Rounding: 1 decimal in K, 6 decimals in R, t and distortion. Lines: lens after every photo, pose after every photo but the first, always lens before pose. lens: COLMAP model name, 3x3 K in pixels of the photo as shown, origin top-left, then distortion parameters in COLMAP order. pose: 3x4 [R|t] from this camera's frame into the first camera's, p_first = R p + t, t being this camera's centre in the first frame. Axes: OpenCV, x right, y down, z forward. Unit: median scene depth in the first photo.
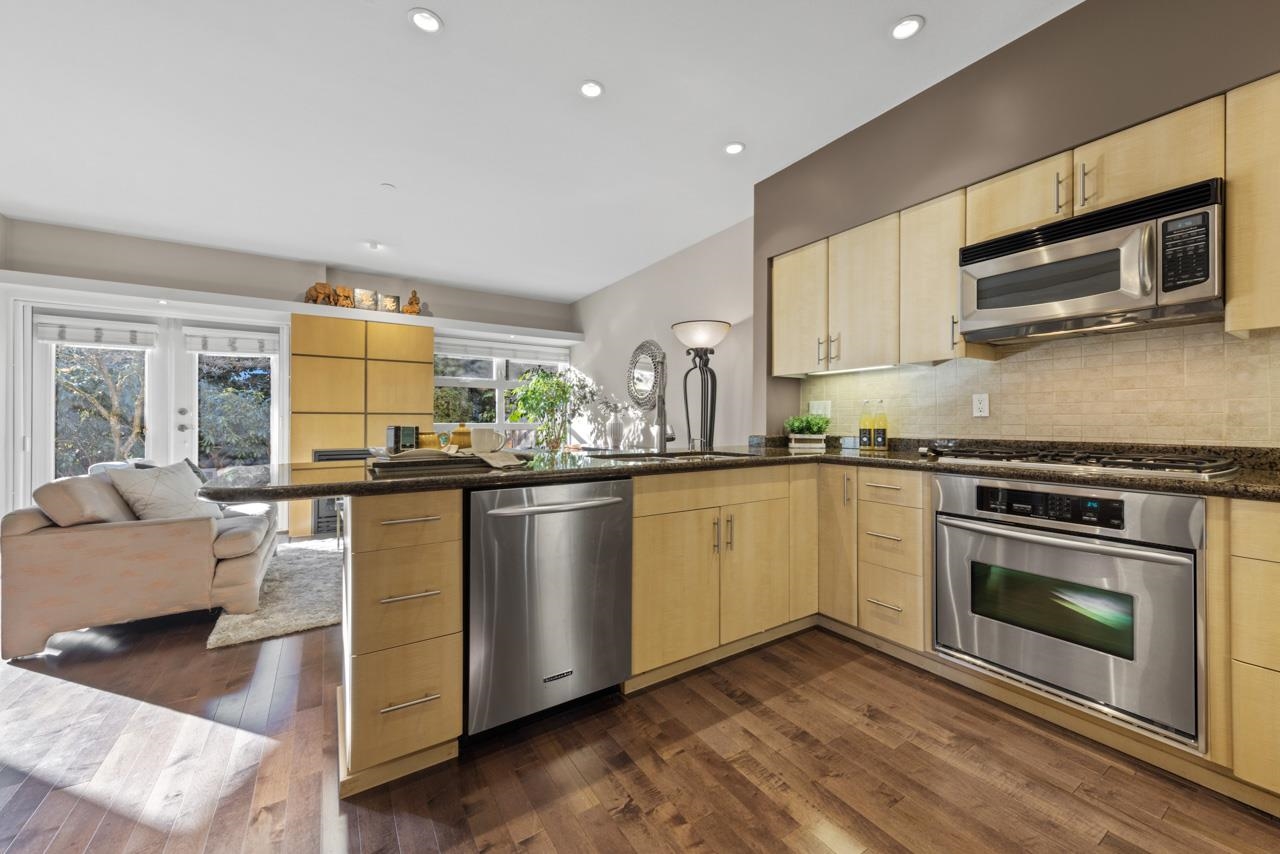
lens RADIAL K [[497.8, 0, 648.0], [0, 497.8, 425.3], [0, 0, 1]] dist [0.015087, -0.000578]
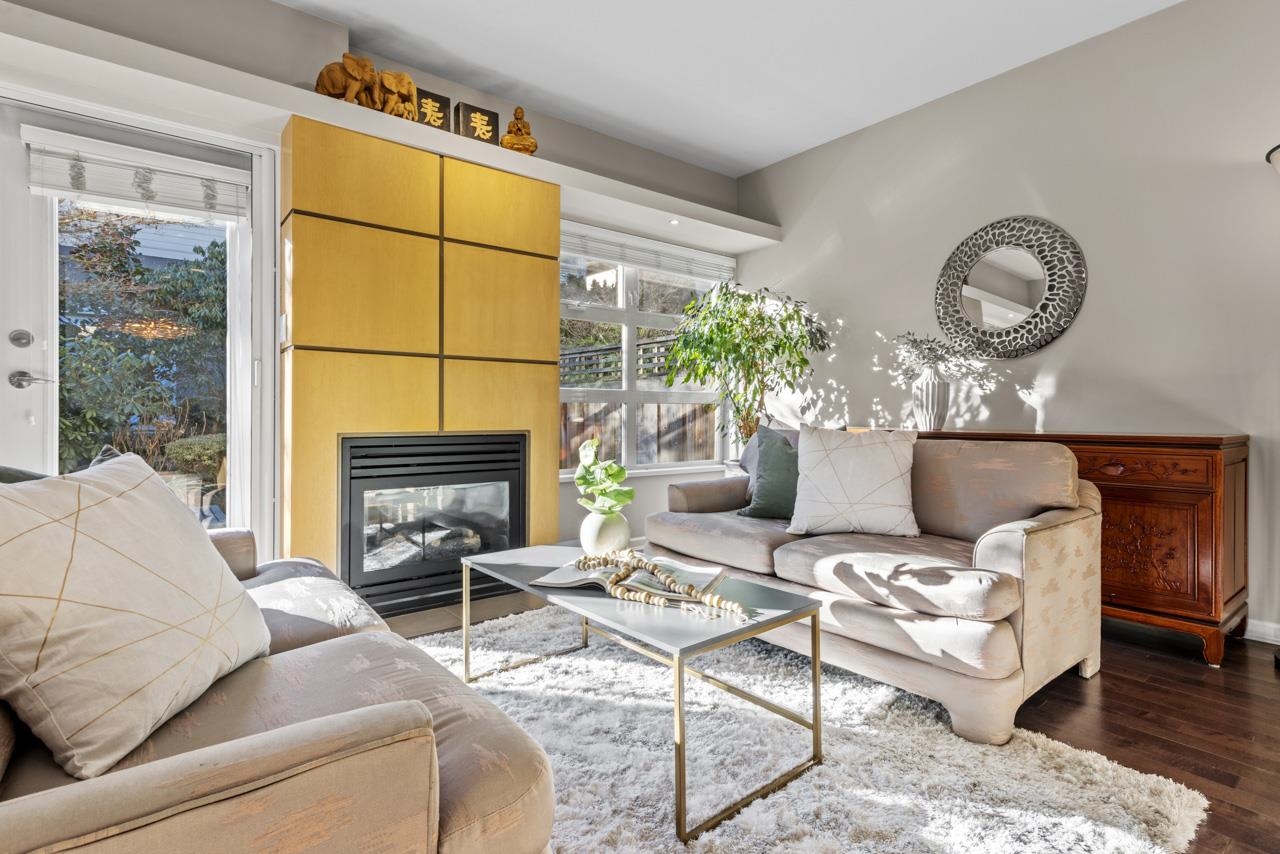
lens RADIAL K [[646.4, 0, 650.2], [0, 646.4, 418.3], [0, 0, 1]] dist [0.018168, 0.001018]
pose [[0.995449, 0.002231, 0.095271, -0.471537], [-0.002311, 0.999997, 0.000732, 0.035187], [-0.095269, -0.000949, 0.995451, 0.427239]]
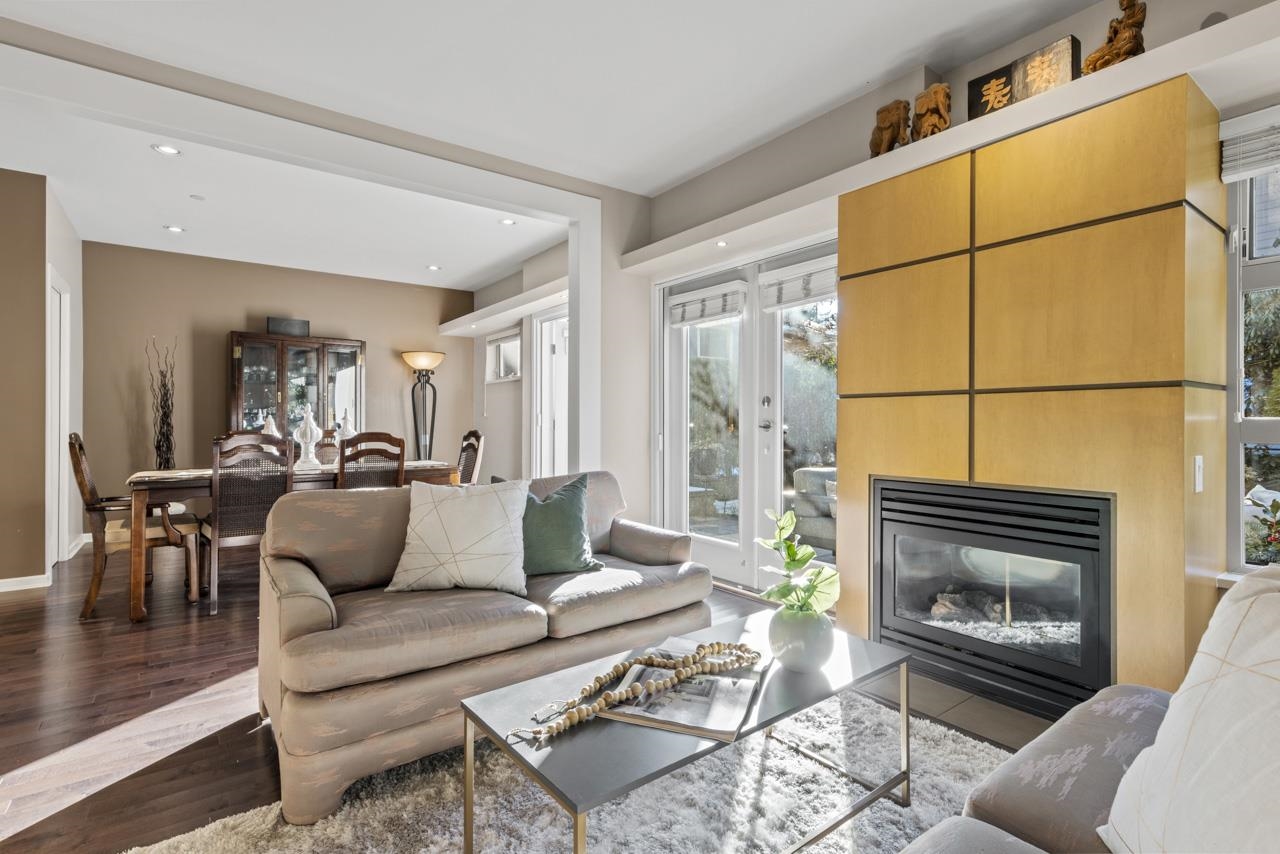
lens RADIAL K [[620.9, 0, 641.4], [0, 620.9, 414.6], [0, 0, 1]] dist [0.004258, 0.000275]
pose [[0.038230, -0.002211, -0.999267, -0.107463], [0.009009, 0.999958, -0.001868, -0.008435], [0.999228, -0.008931, 0.038249, 0.798462]]
